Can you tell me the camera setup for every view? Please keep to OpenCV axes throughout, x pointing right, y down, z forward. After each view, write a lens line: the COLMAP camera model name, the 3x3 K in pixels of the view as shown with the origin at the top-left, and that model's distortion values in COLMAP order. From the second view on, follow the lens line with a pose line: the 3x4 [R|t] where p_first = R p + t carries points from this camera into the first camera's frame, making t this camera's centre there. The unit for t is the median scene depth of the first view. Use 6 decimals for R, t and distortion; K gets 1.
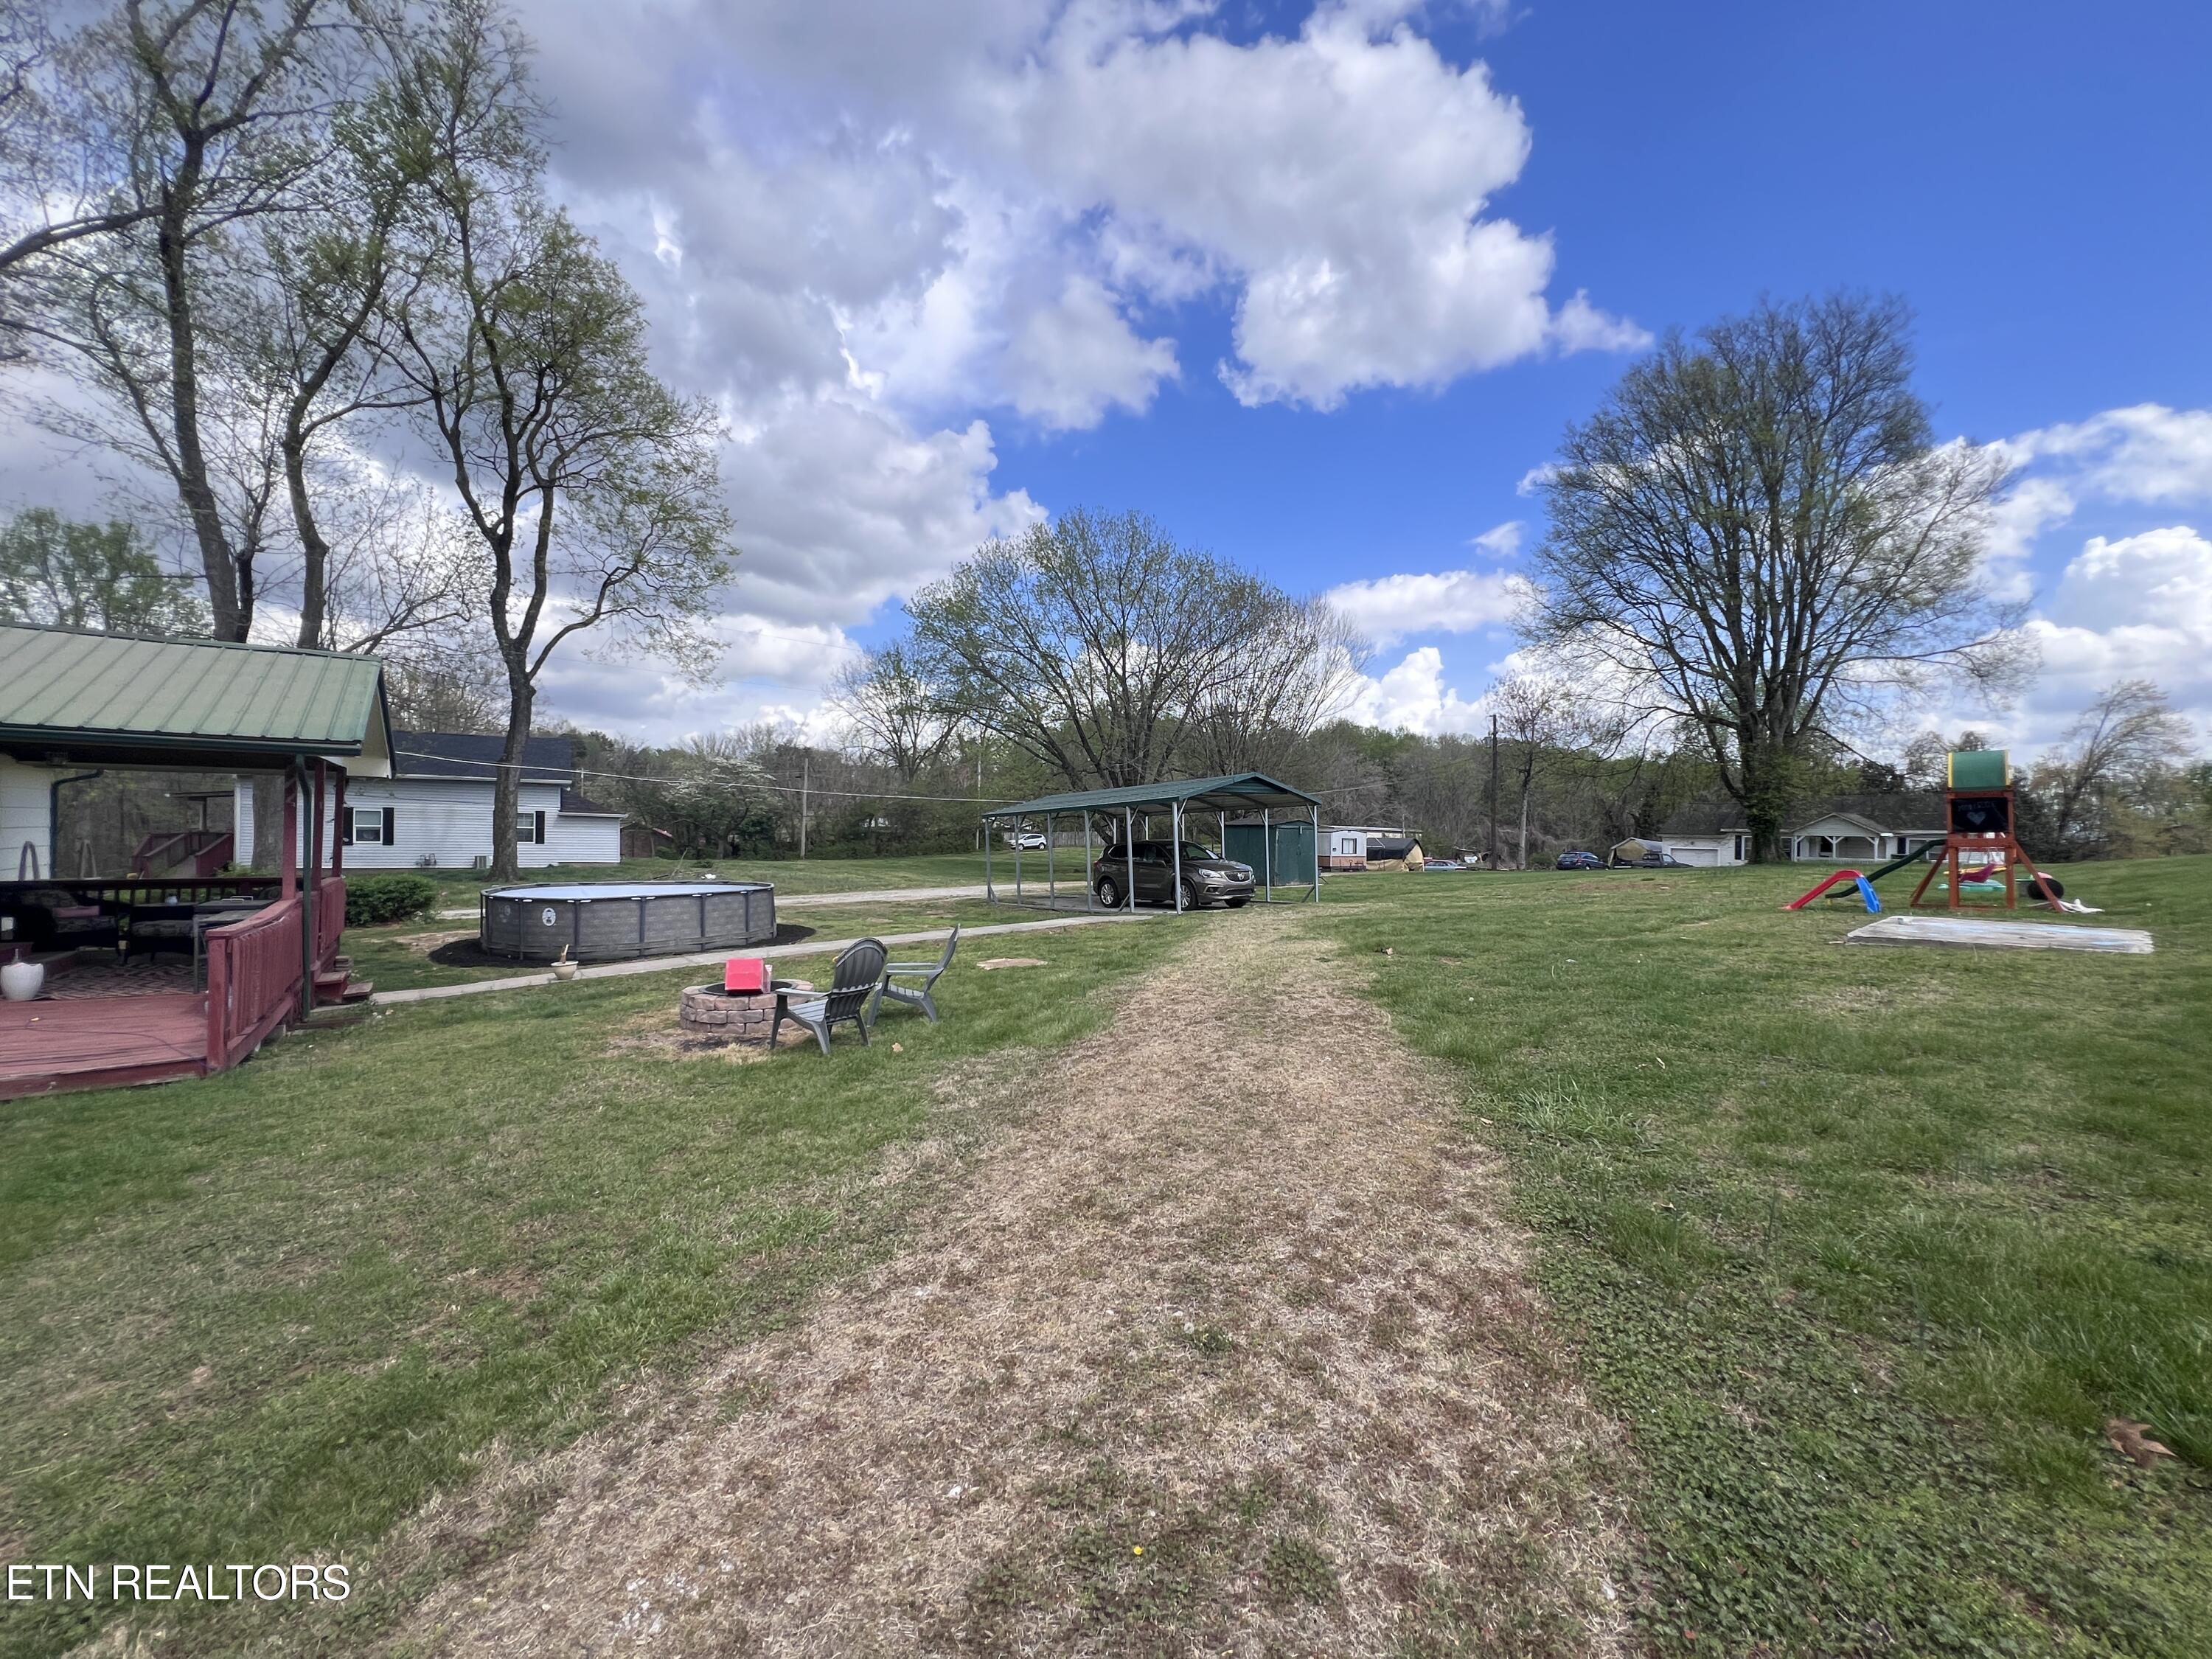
lens RADIAL K [[886.5, 0, 1106.3], [0, 886.5, 829.8], [0, 0, 1]] dist [-0.000440, 0.000602]
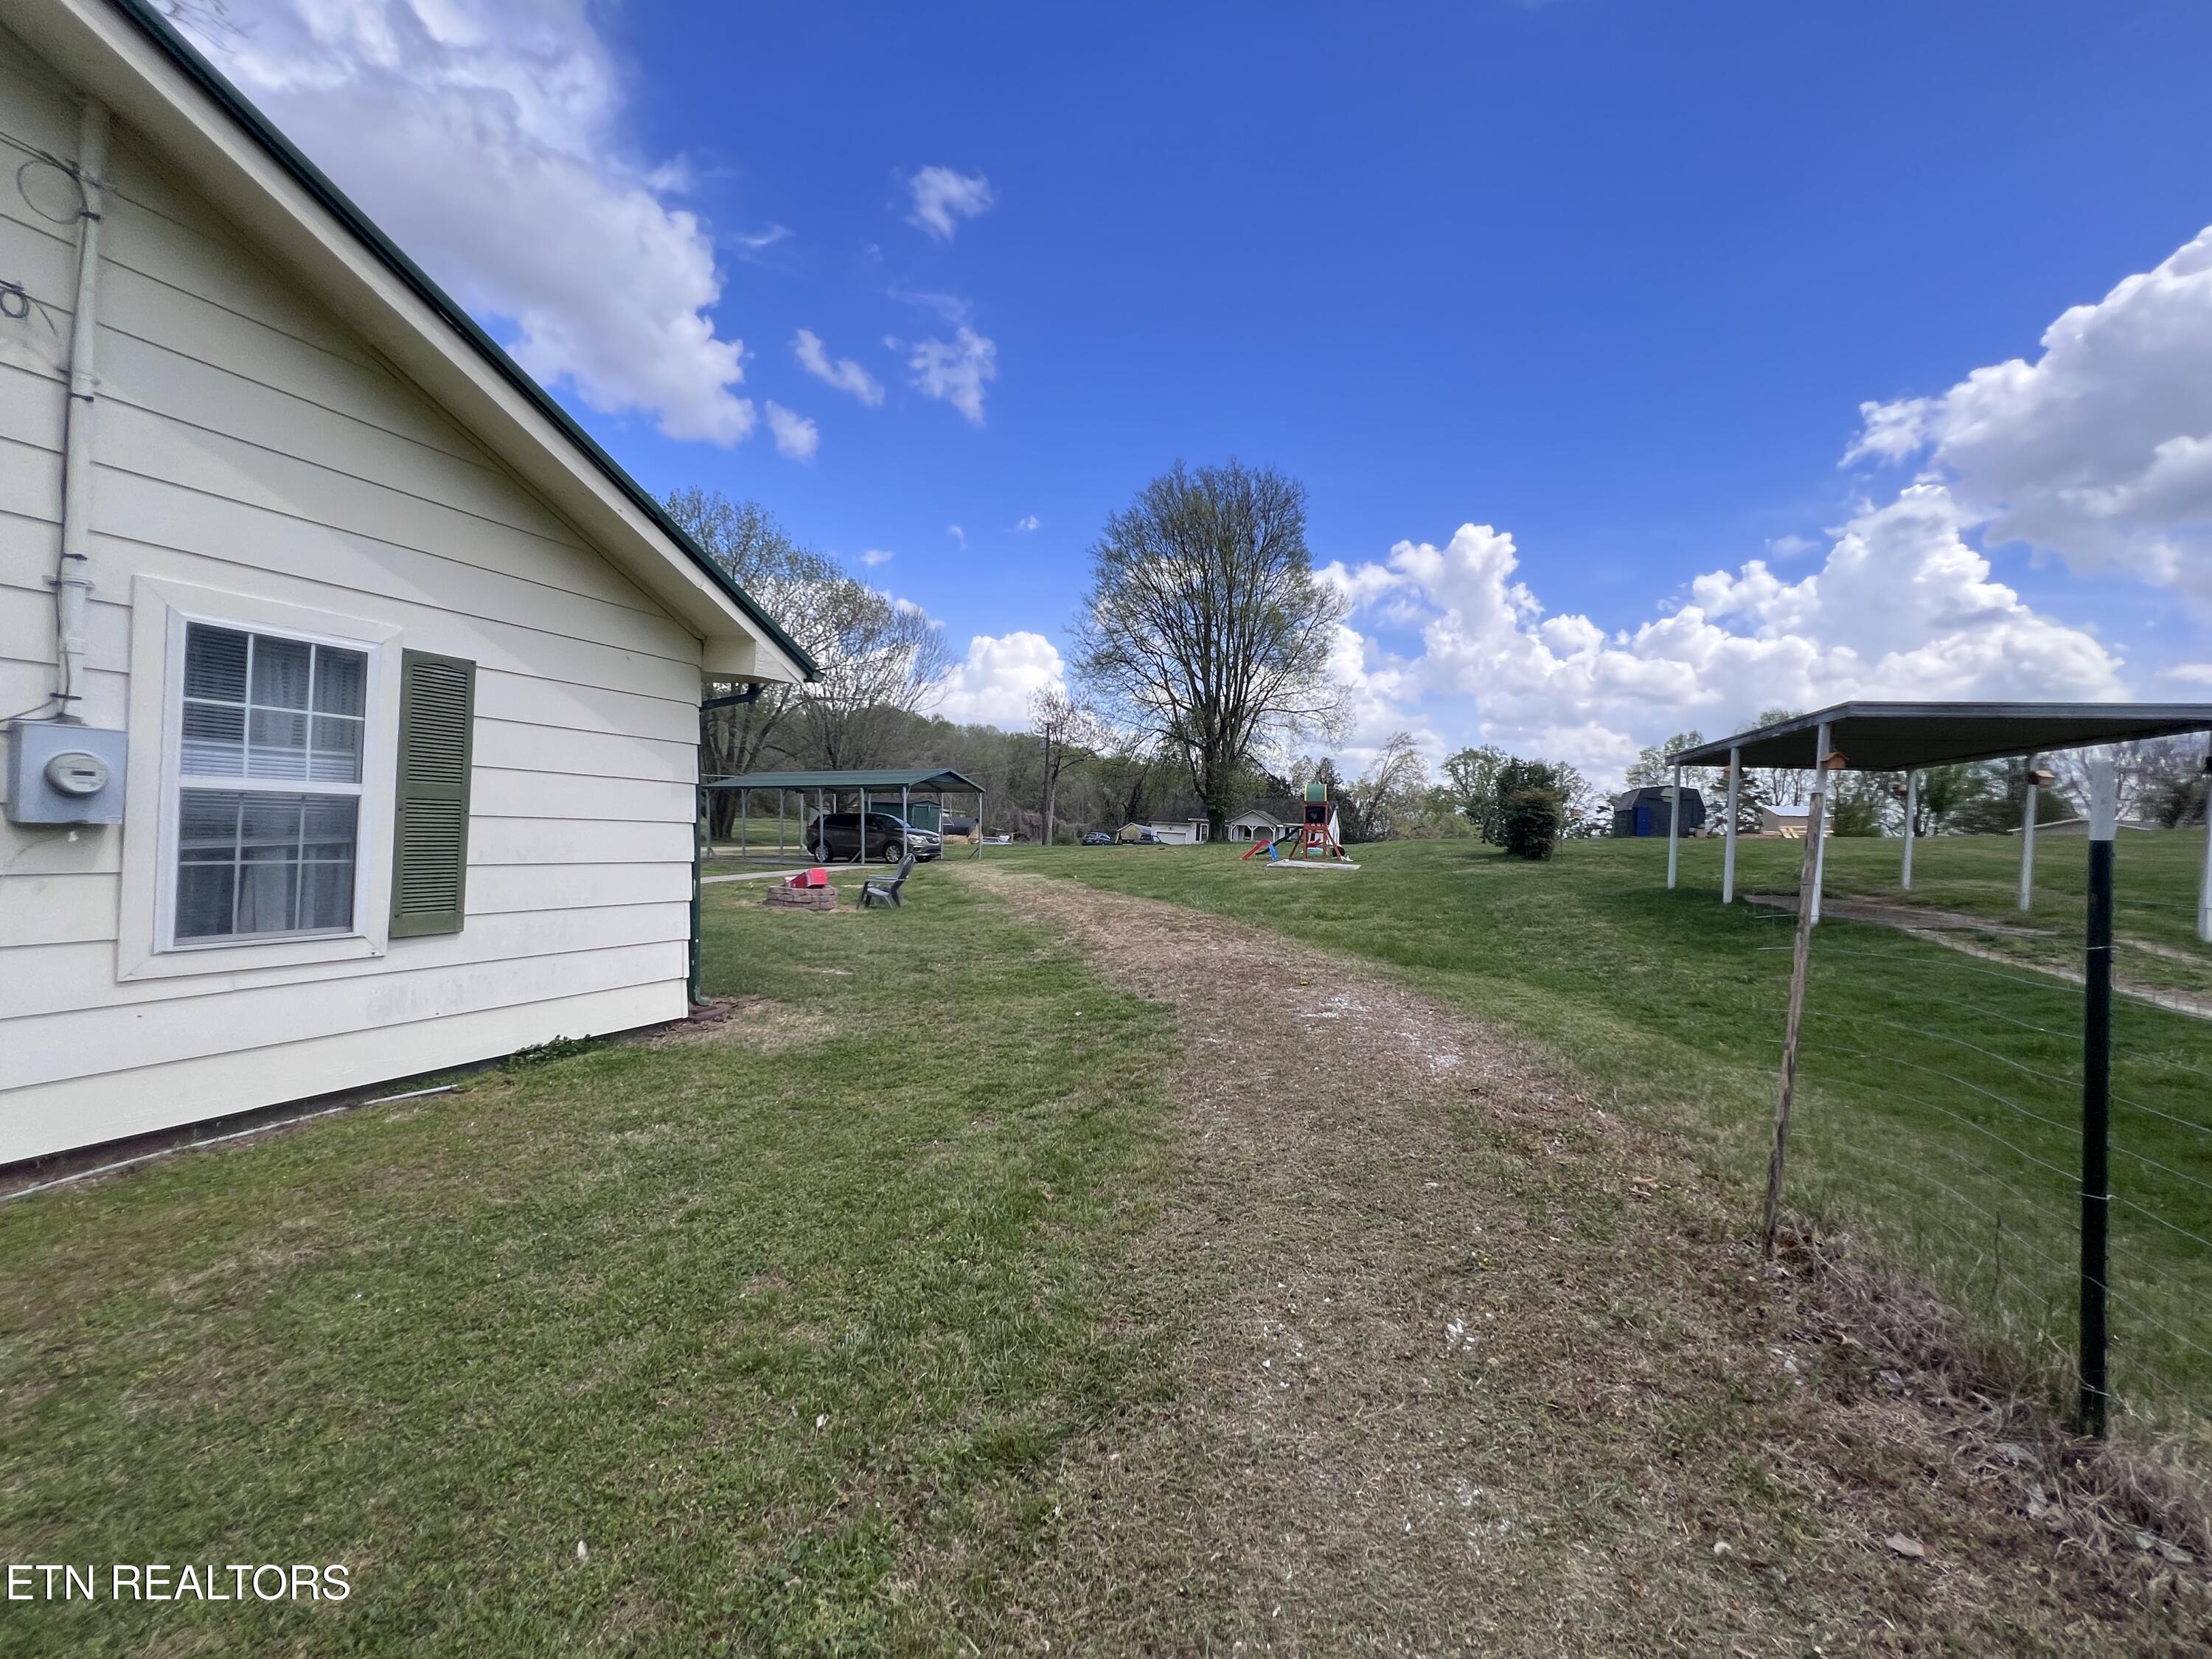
lens RADIAL K [[886.5, 0, 1110.1], [0, 886.5, 838.5], [0, 0, 1]] dist [-0.000440, 0.000602]
pose [[0.860168, 0.020990, 0.509578, -0.191988], [-0.038629, 0.998964, 0.024058, 0.002777], [-0.508545, -0.040379, 0.860088, -0.214495]]
